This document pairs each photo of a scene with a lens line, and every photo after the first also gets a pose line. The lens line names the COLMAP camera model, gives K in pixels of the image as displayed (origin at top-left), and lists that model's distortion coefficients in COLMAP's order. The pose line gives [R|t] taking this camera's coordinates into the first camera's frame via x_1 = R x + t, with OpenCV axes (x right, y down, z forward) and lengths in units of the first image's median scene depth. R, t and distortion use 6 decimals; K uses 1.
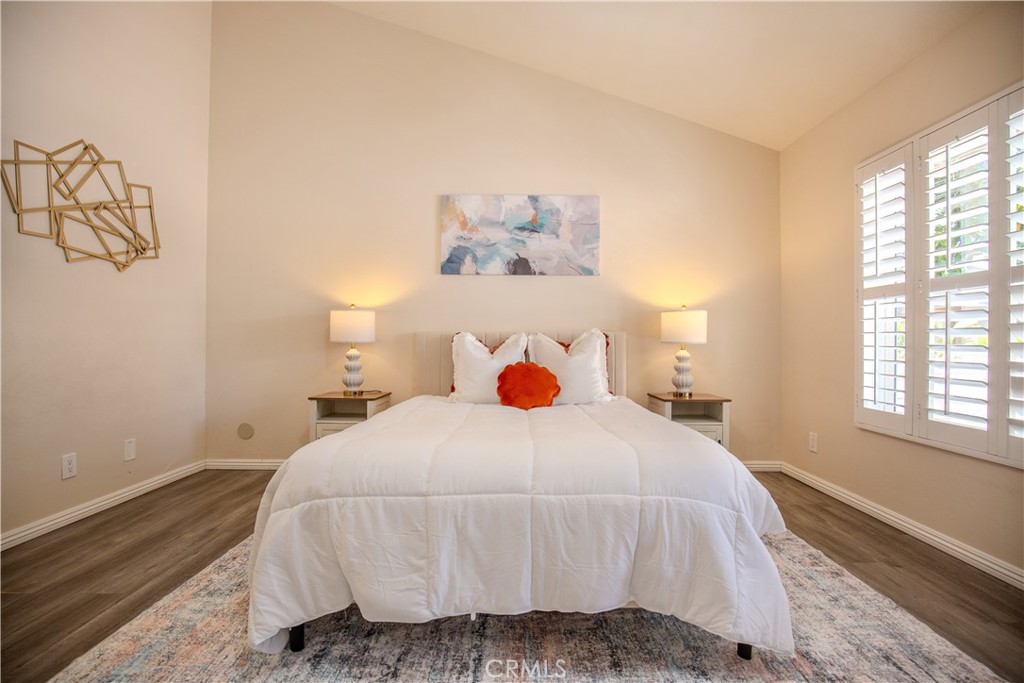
lens RADIAL K [[474.3, 0, 512.9], [0, 474.3, 338.9], [0, 0, 1]] dist [-0.024722, 0.001323]
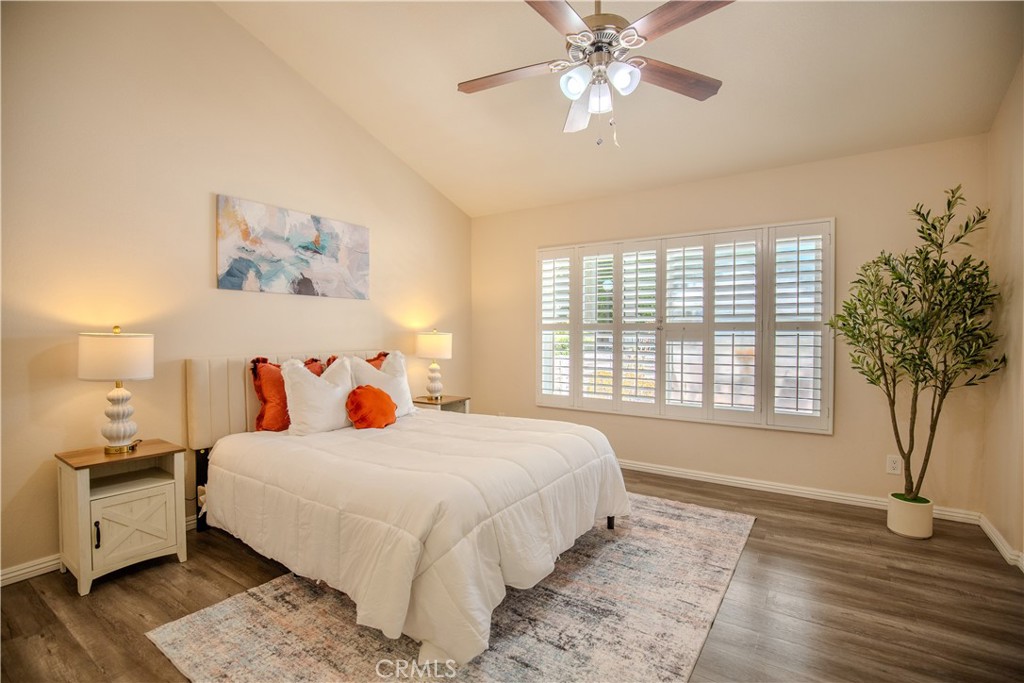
lens RADIAL K [[474.3, 0, 512.9], [0, 474.3, 338.9], [0, 0, 1]] dist [-0.024722, 0.001323]
pose [[0.555473, -0.015160, 0.831396, -0.557975], [-0.002590, 0.999797, 0.019961, -0.065317], [-0.831530, -0.013241, 0.555321, 0.098793]]
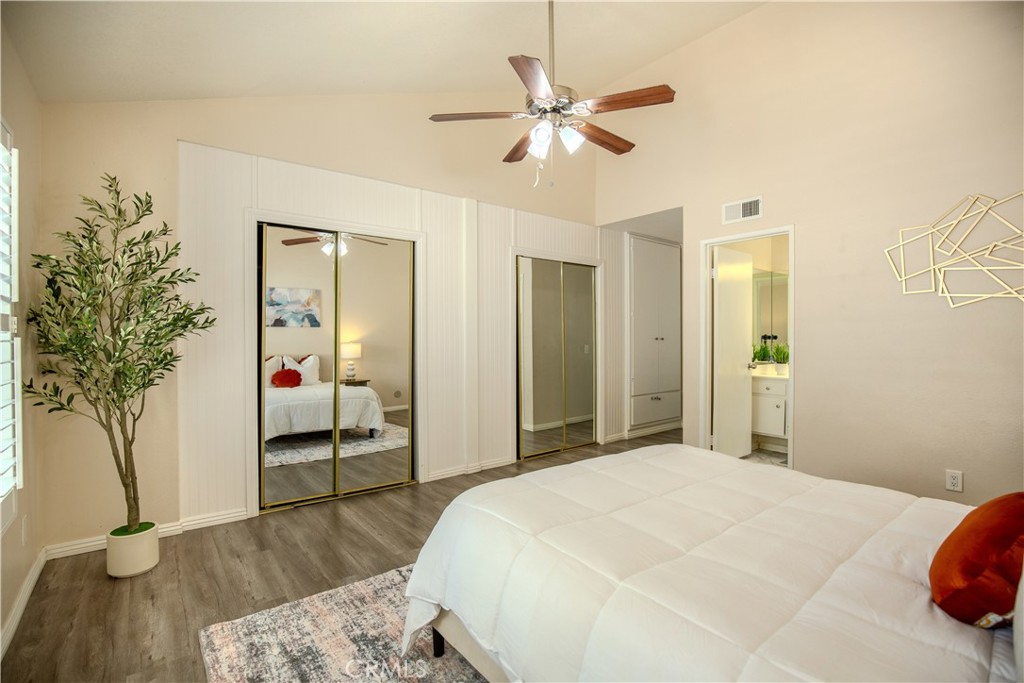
lens RADIAL K [[467.6, 0, 512.0], [0, 467.6, 341.5], [0, 0, 1]] dist [-0.031333, 0.000751]
pose [[-0.779814, -0.002555, -0.626006, 0.416848], [0.001937, 0.999977, -0.006494, -0.048831], [0.626008, -0.006277, -0.779791, 0.808401]]
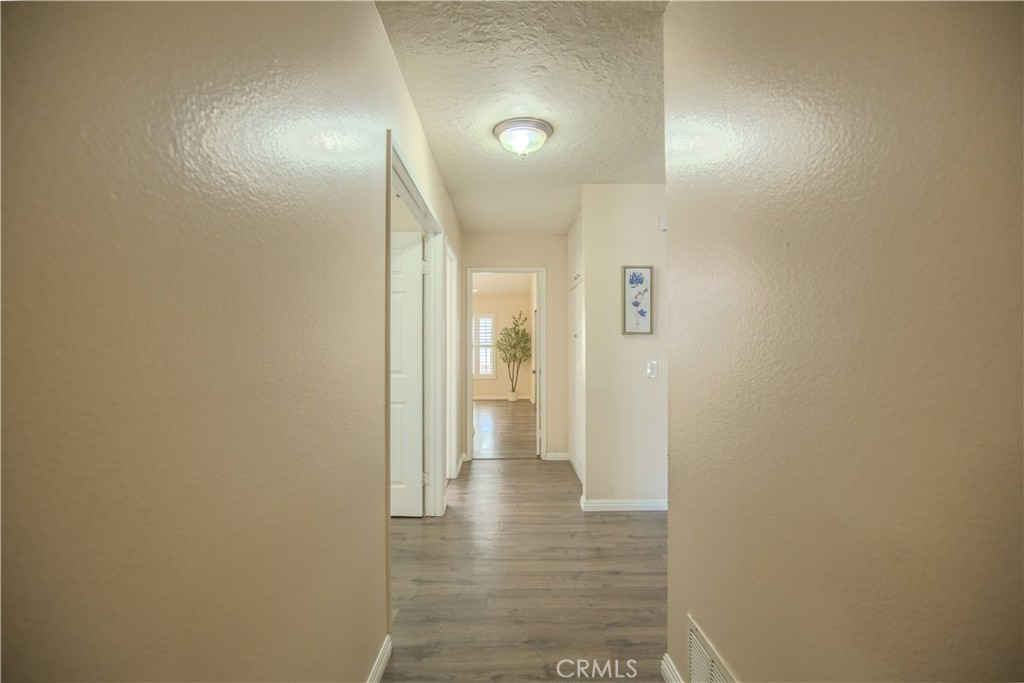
lens RADIAL K [[467.6, 0, 512.0], [0, 467.6, 341.5], [0, 0, 1]] dist [-0.031333, 0.000751]
pose [[-0.022494, 0.004148, 0.999738, -2.478333], [-0.005272, 0.999977, -0.004268, -0.090535], [-0.999733, -0.005366, -0.022472, 0.047718]]
